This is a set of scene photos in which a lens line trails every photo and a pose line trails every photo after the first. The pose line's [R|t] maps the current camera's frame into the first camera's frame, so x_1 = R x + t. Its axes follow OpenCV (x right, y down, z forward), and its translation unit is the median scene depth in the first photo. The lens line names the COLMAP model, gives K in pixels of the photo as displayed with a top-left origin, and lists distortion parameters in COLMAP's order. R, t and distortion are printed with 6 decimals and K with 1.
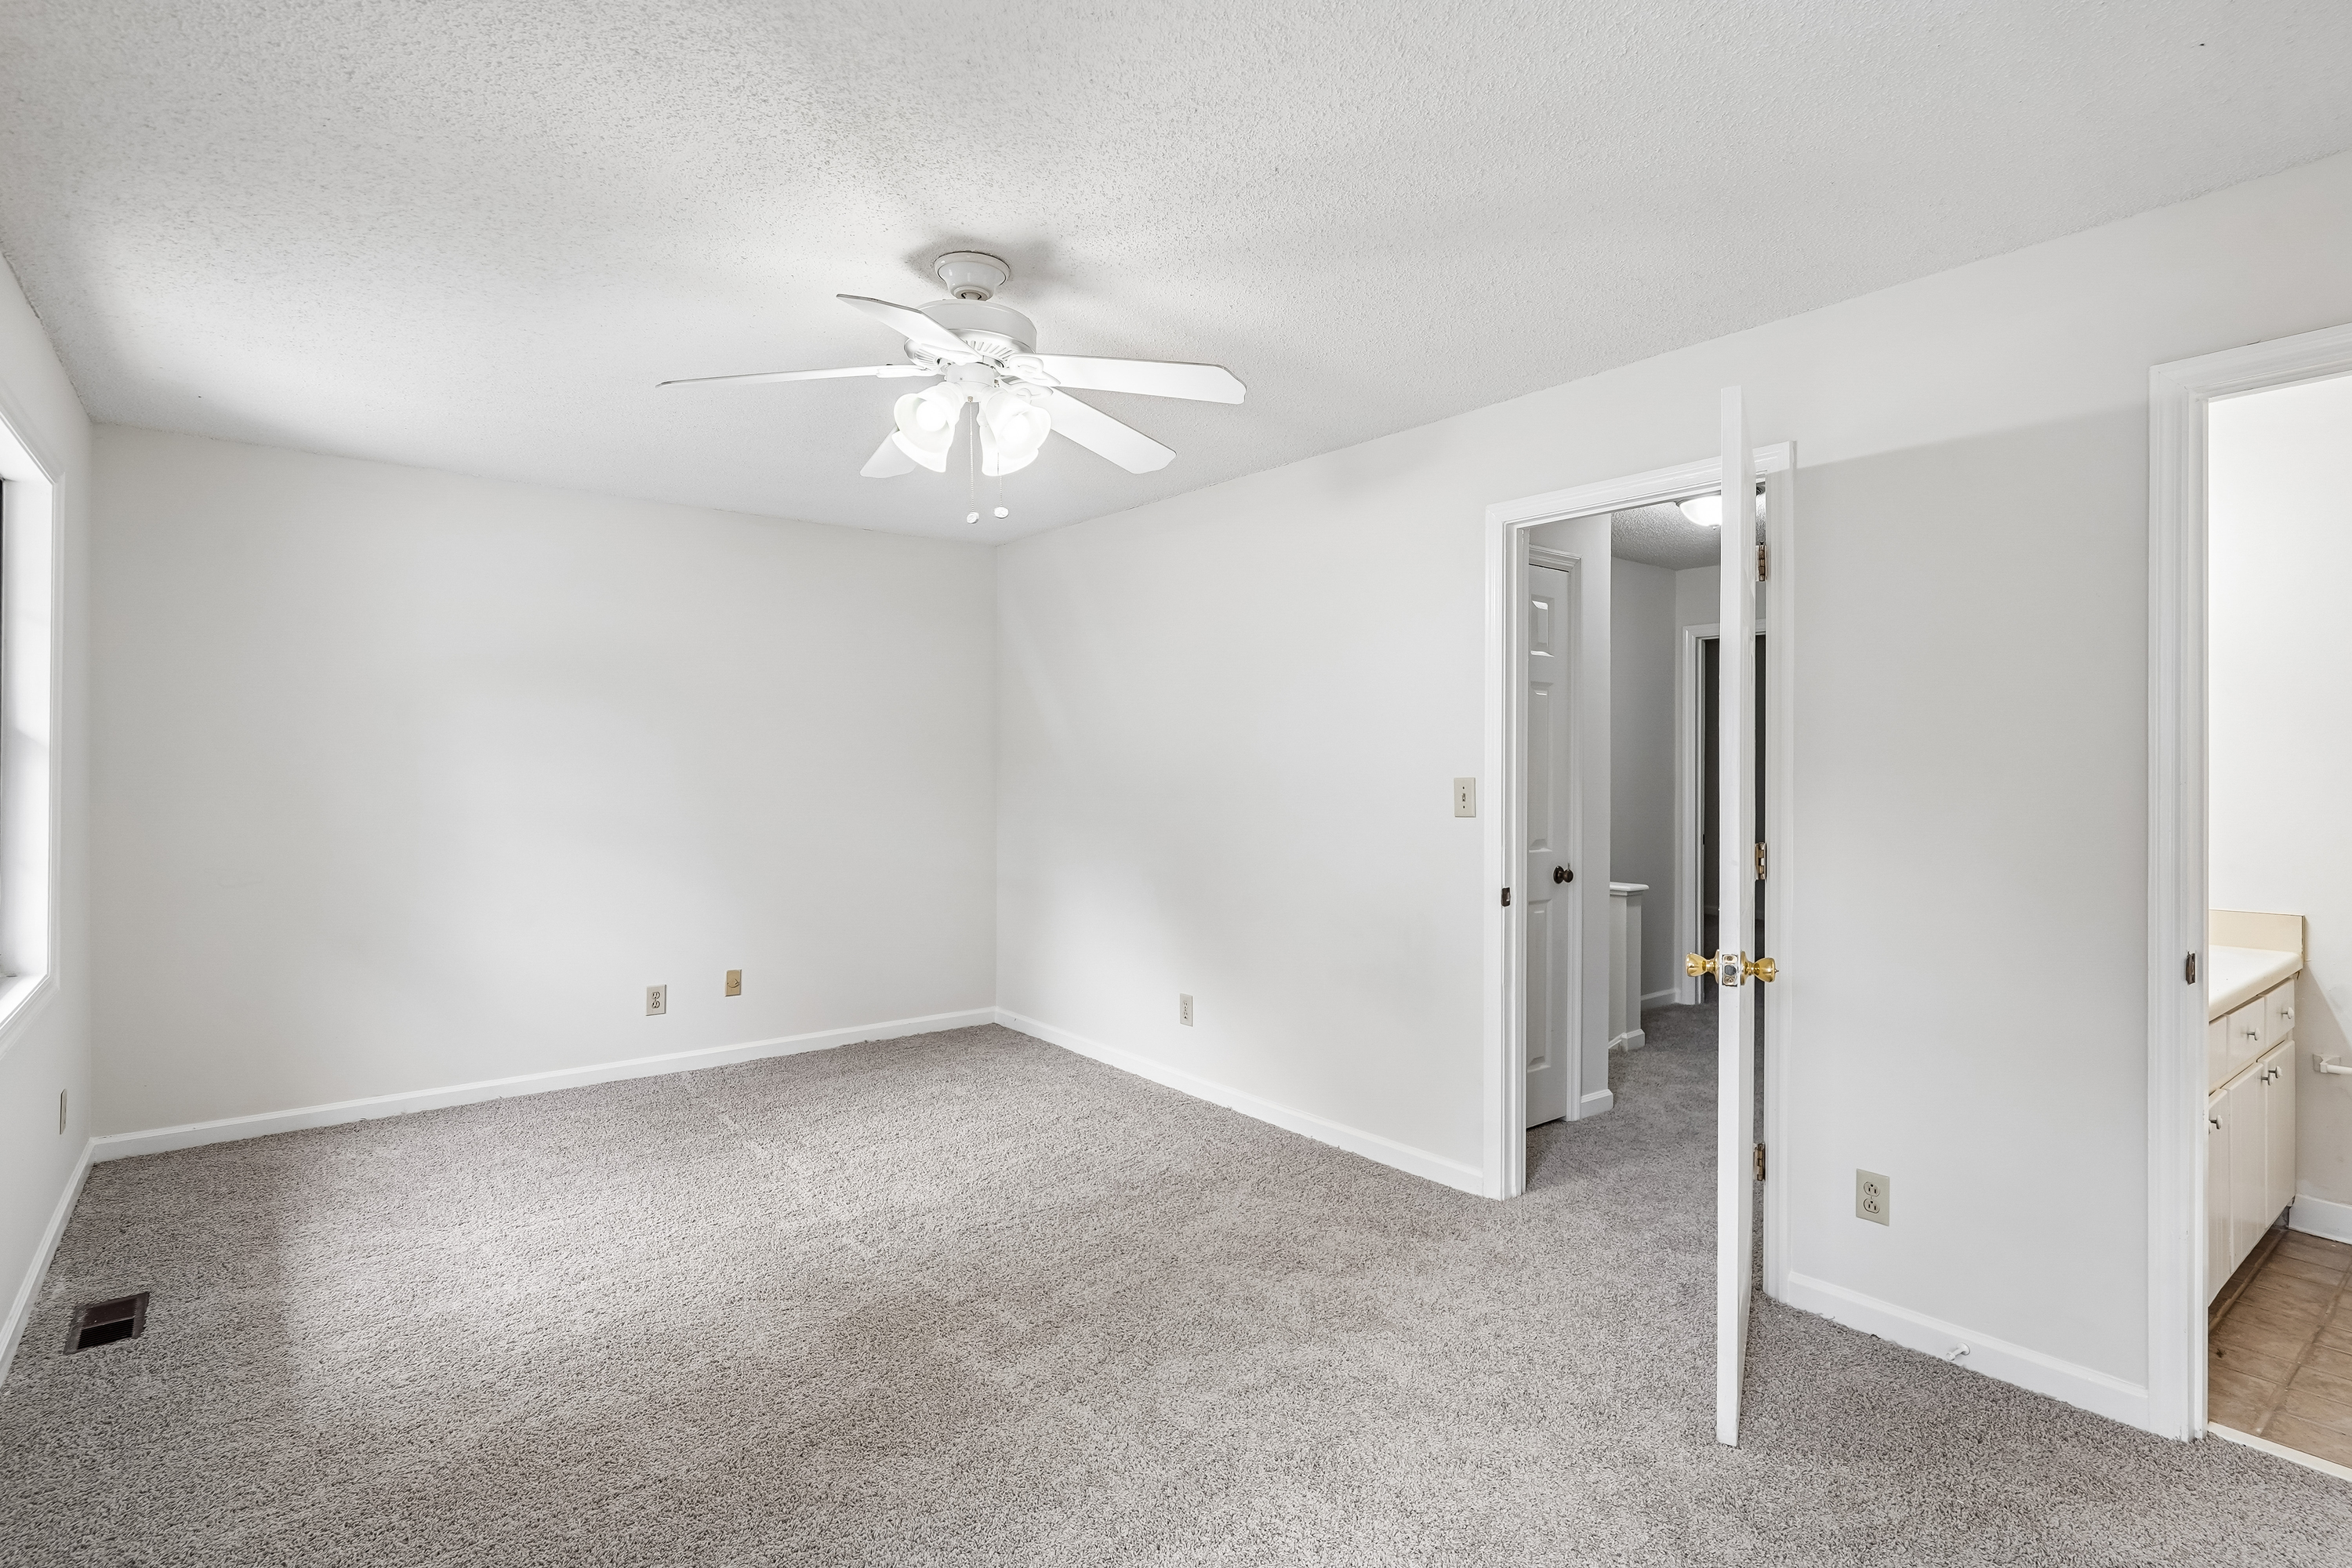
lens RADIAL K [[1119.7, 0, 1122.1], [0, 1119.7, 774.0], [0, 0, 1]] dist [-0.007754, 0.003005]
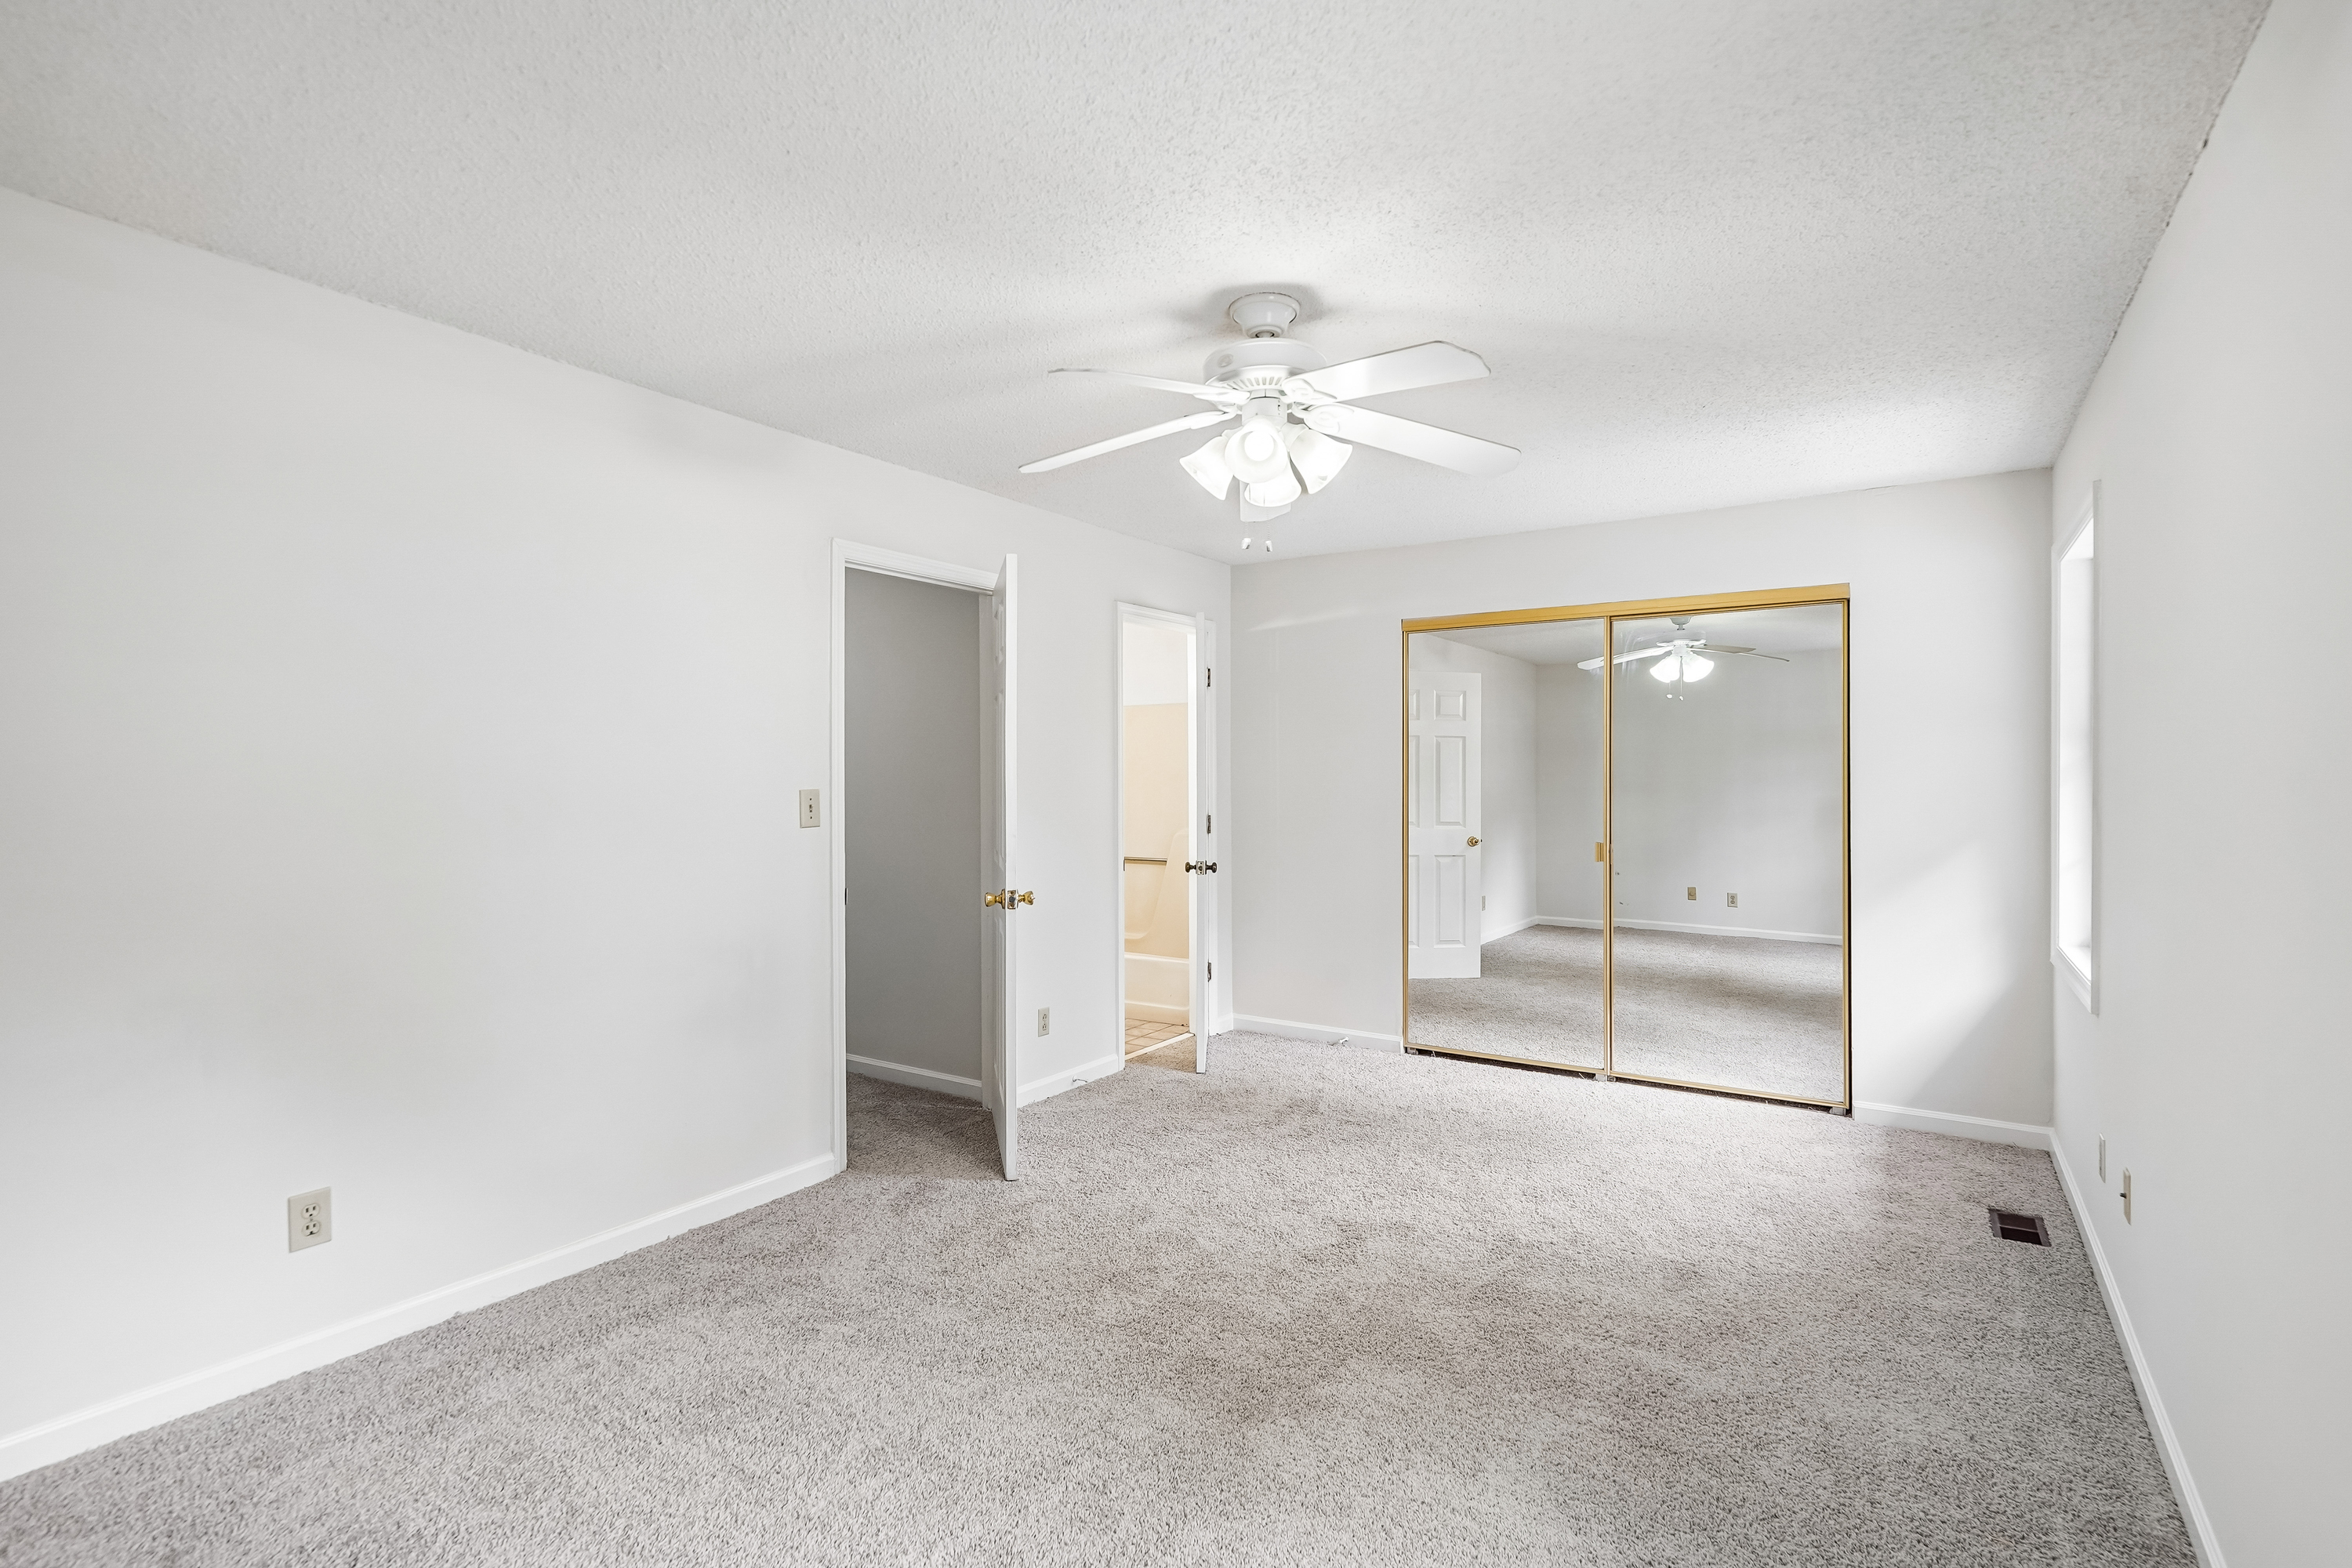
lens RADIAL K [[1119.7, 0, 1174.9], [0, 1119.7, 776.1], [0, 0, 1]] dist [-0.007754, 0.003005]
pose [[-0.322069, -0.000854, 0.946716, -0.873004], [0.005582, 0.999980, 0.002801, -0.010307], [-0.946700, 0.006186, -0.322058, 1.120112]]
